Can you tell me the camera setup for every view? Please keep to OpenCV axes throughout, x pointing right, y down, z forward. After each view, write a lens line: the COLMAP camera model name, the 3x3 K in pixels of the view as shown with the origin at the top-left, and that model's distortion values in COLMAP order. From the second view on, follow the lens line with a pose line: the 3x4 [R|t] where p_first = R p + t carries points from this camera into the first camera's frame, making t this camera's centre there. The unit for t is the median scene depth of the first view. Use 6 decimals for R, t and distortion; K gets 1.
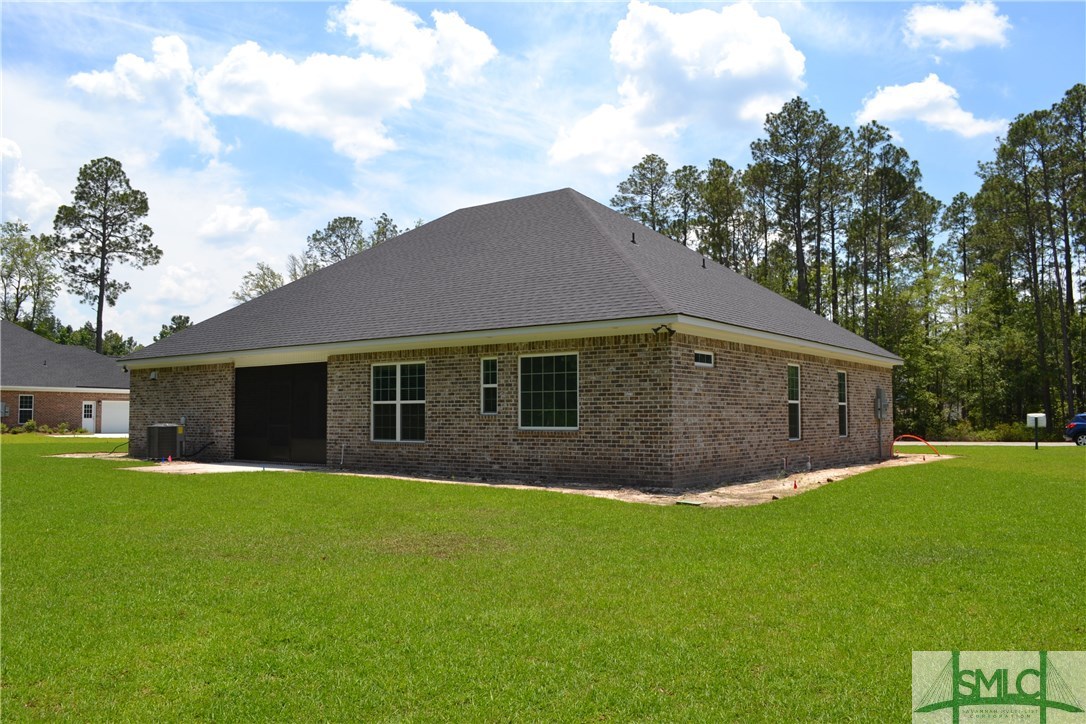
lens RADIAL K [[869.5, 0, 545.0], [0, 869.5, 365.2], [0, 0, 1]] dist [-0.081151, 0.007554]
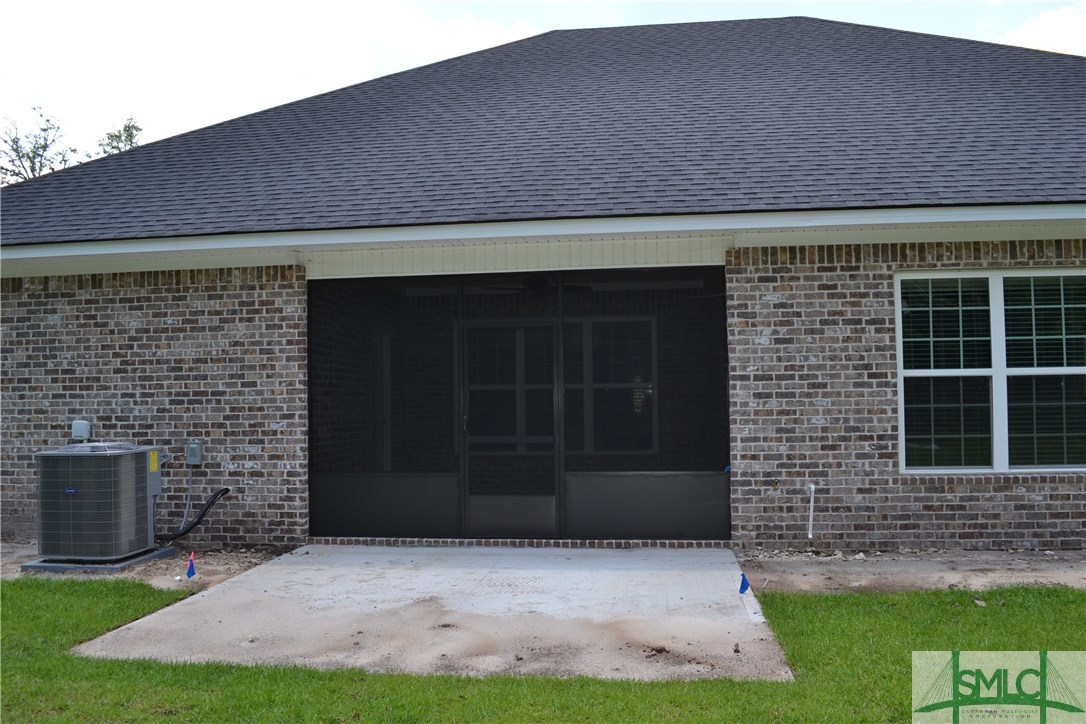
lens RADIAL K [[869.5, 0, 545.0], [0, 869.5, 365.2], [0, 0, 1]] dist [-0.081151, 0.007554]
pose [[0.871656, -0.010331, 0.490009, -0.526256], [-0.013834, 0.998861, 0.045669, 0.024224], [-0.489923, -0.046587, 0.870520, 0.746381]]
